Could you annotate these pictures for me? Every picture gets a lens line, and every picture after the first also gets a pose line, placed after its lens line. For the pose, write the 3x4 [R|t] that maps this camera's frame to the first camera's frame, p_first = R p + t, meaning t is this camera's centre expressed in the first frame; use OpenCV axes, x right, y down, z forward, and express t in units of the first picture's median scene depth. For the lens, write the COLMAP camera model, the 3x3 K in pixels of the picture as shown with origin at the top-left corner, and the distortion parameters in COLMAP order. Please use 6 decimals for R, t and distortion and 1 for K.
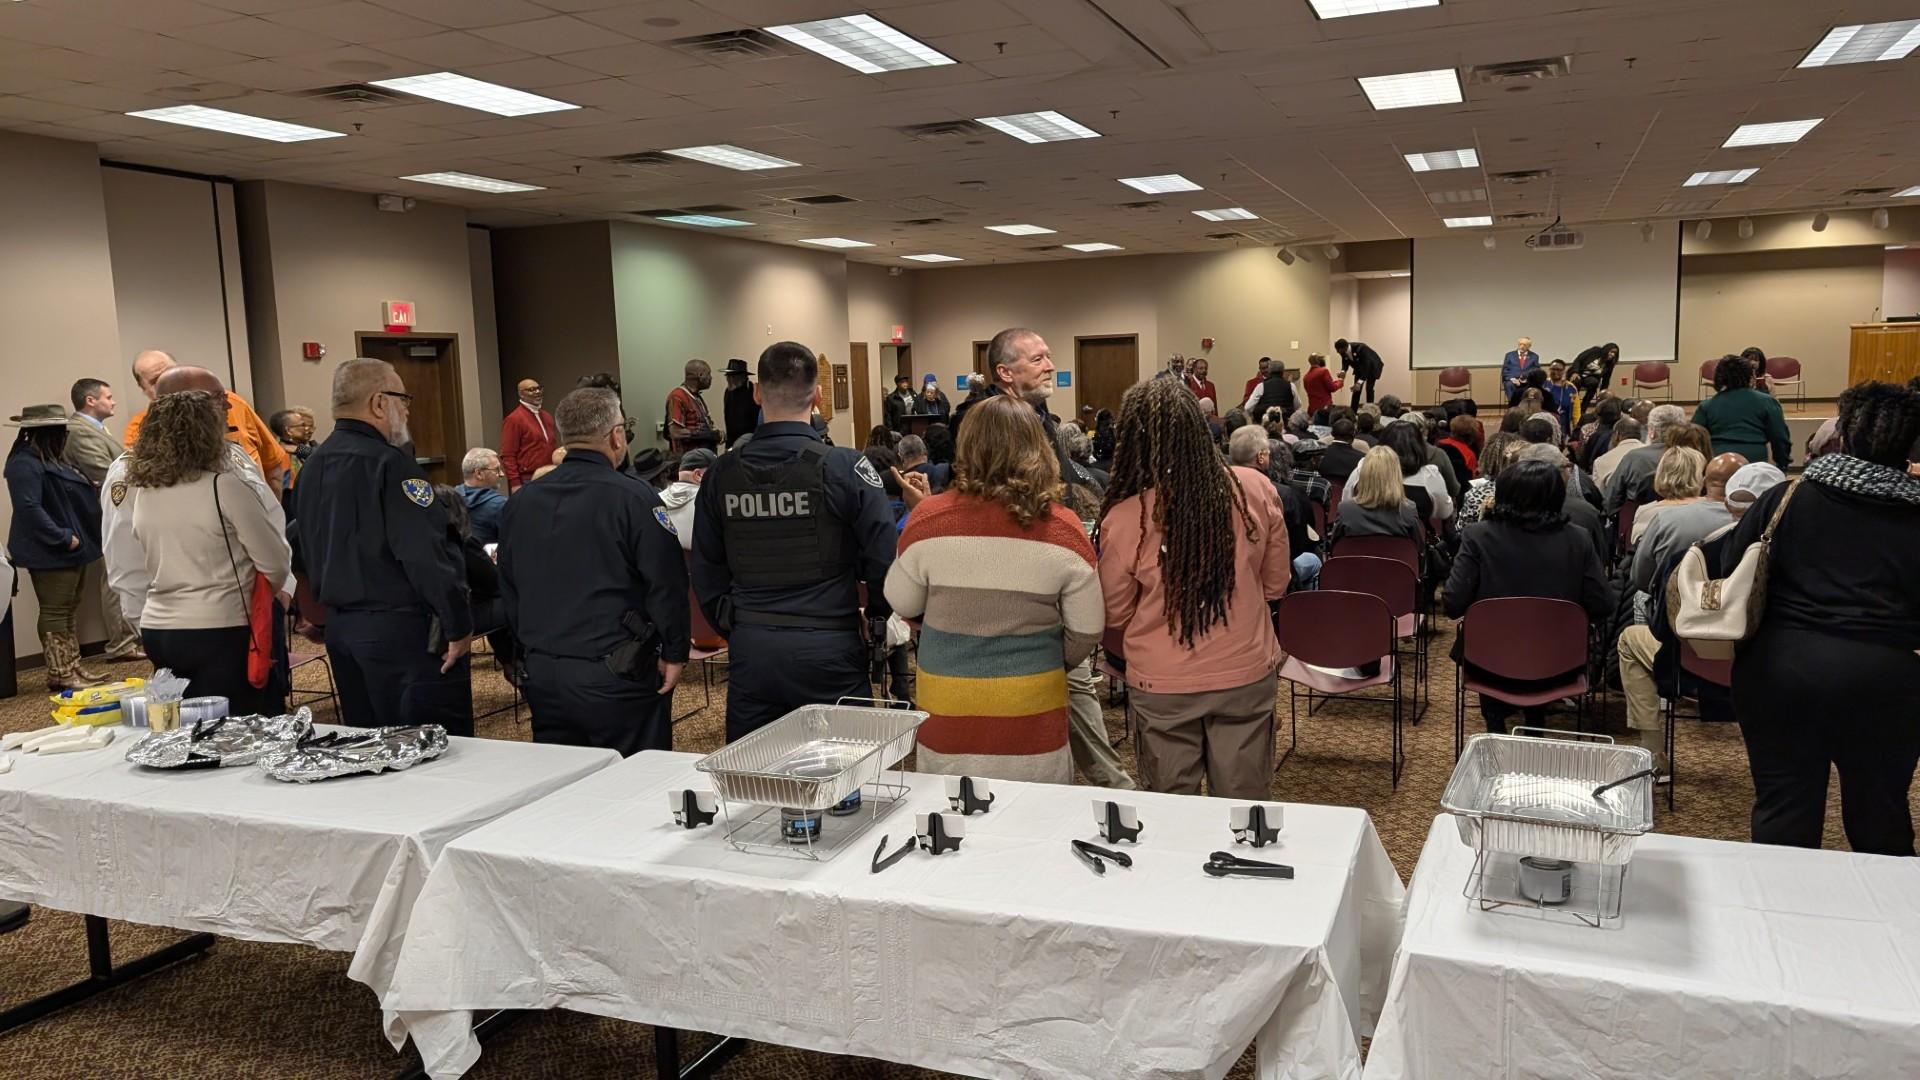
lens RADIAL K [[1383.9, 0, 944.9], [0, 1383.9, 542.3], [0, 0, 1]] dist [0.006716, -0.003109]
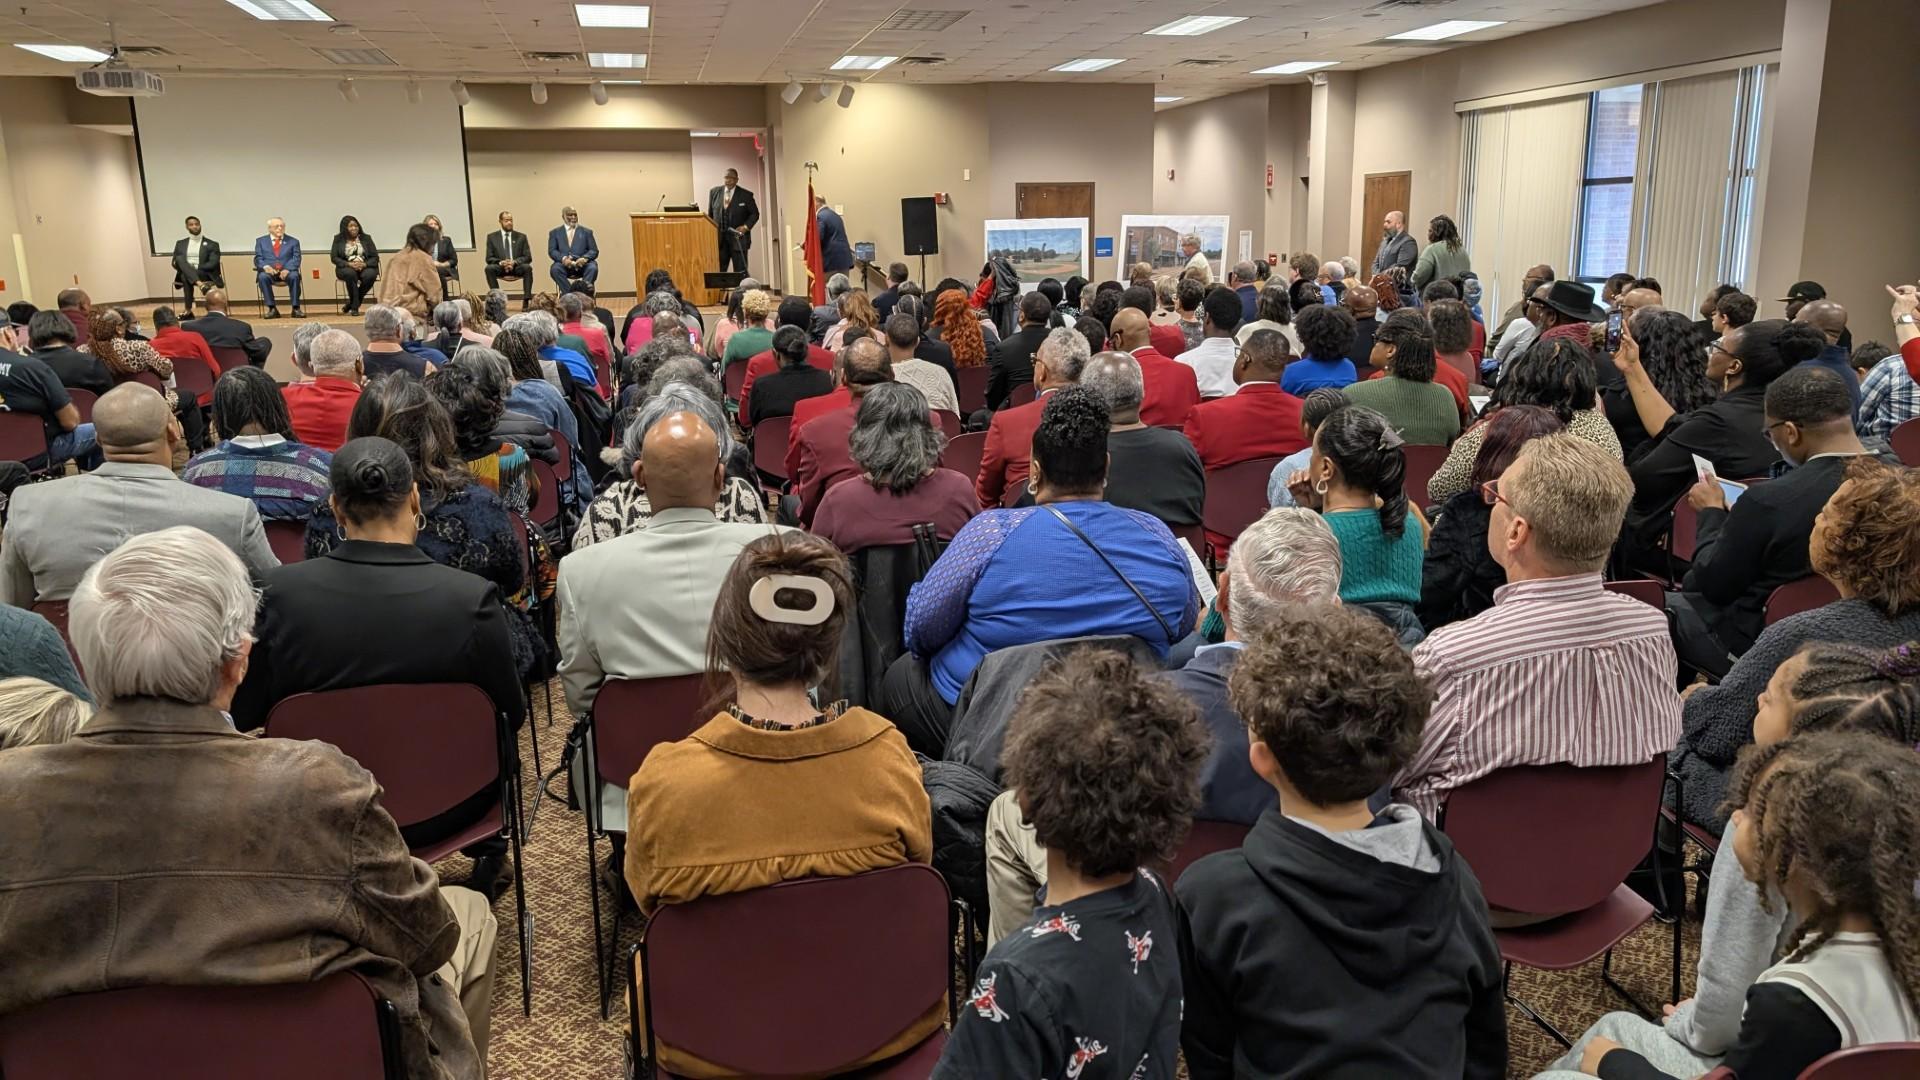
lens RADIAL K [[1383.9, 0, 969.3], [0, 1383.9, 546.1], [0, 0, 1]] dist [0.006716, -0.003109]
pose [[0.808056, -0.112759, 0.578213, 1.754220], [0.060105, 0.992169, 0.109490, -0.140883], [-0.586031, -0.053721, 0.808506, 0.596756]]
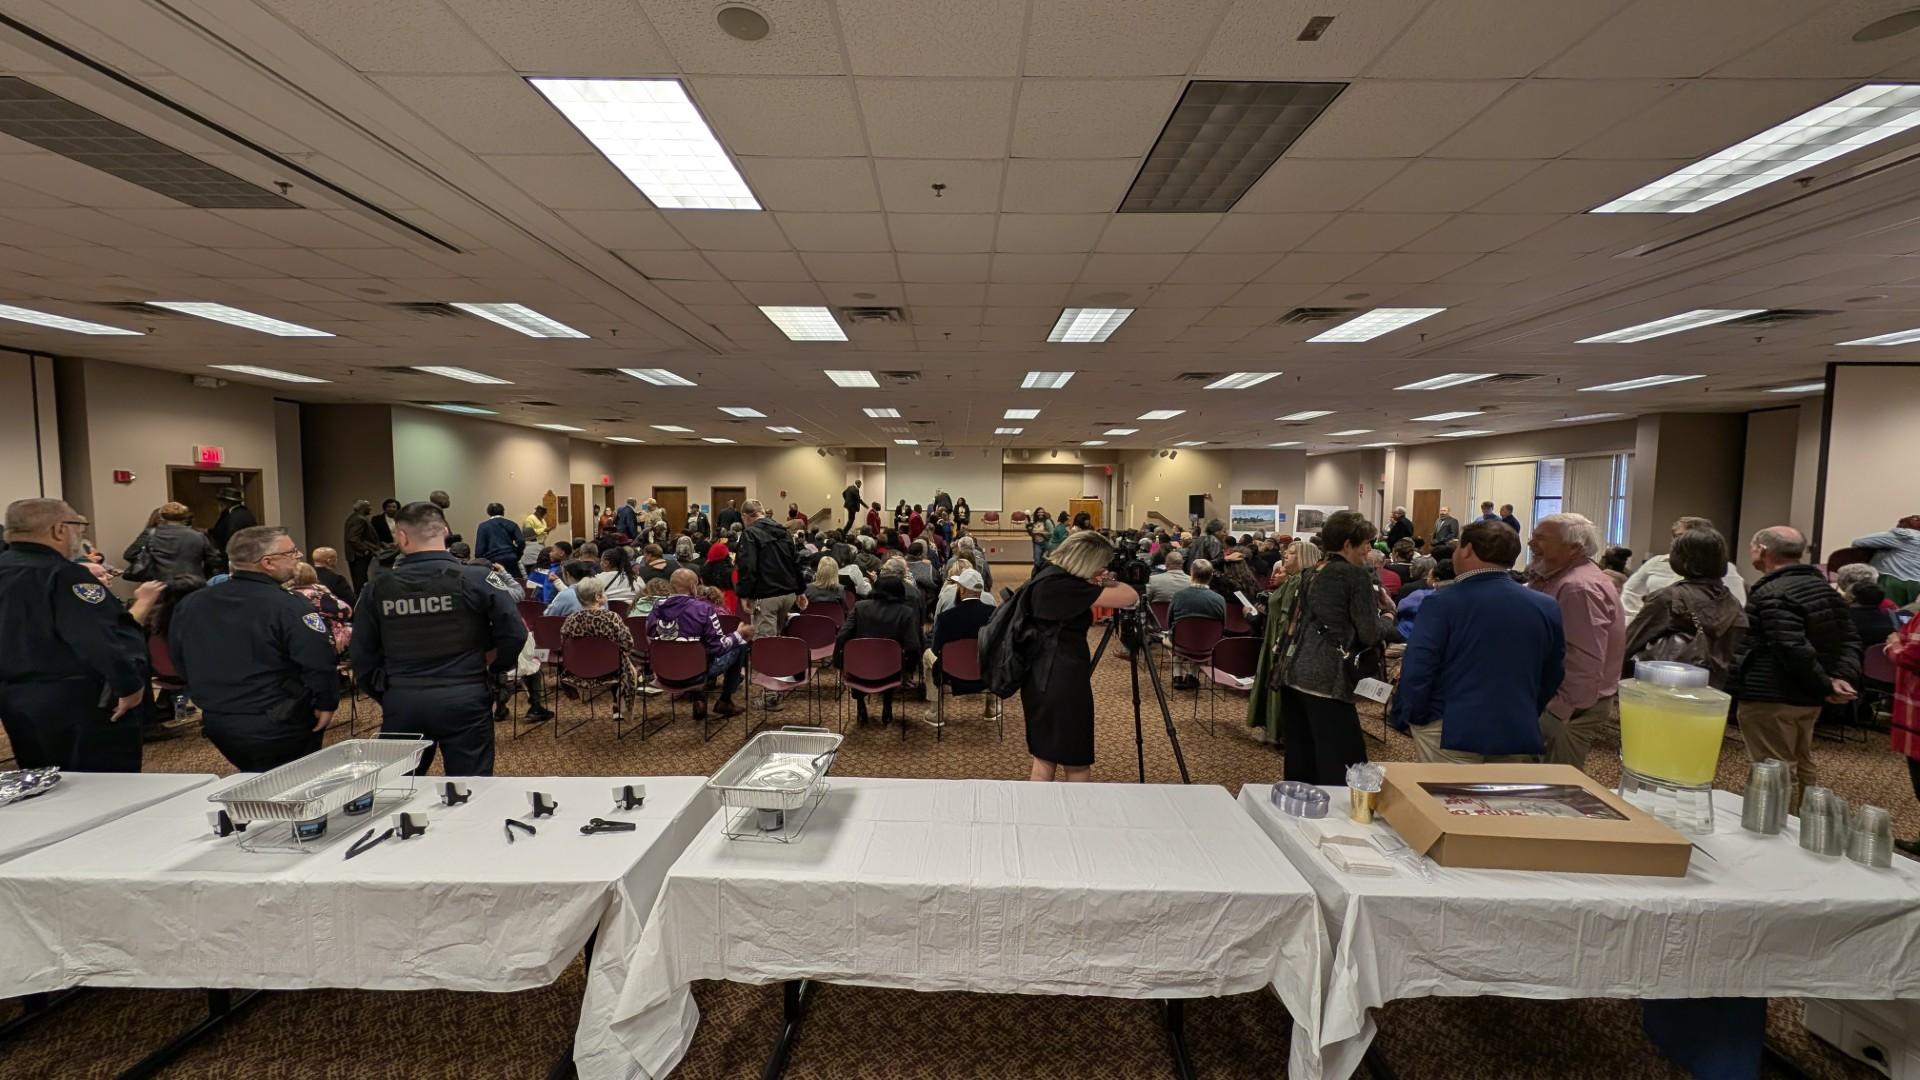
lens RADIAL K [[711.4, 0, 957.5], [0, 711.4, 545.9], [0, 0, 1]] dist [-0.012544, -0.001304]
pose [[0.923425, 0.016849, 0.383410, 0.250276], [0.008003, 0.997973, -0.063132, -0.048599], [-0.383696, 0.061367, 0.921418, 0.005161]]
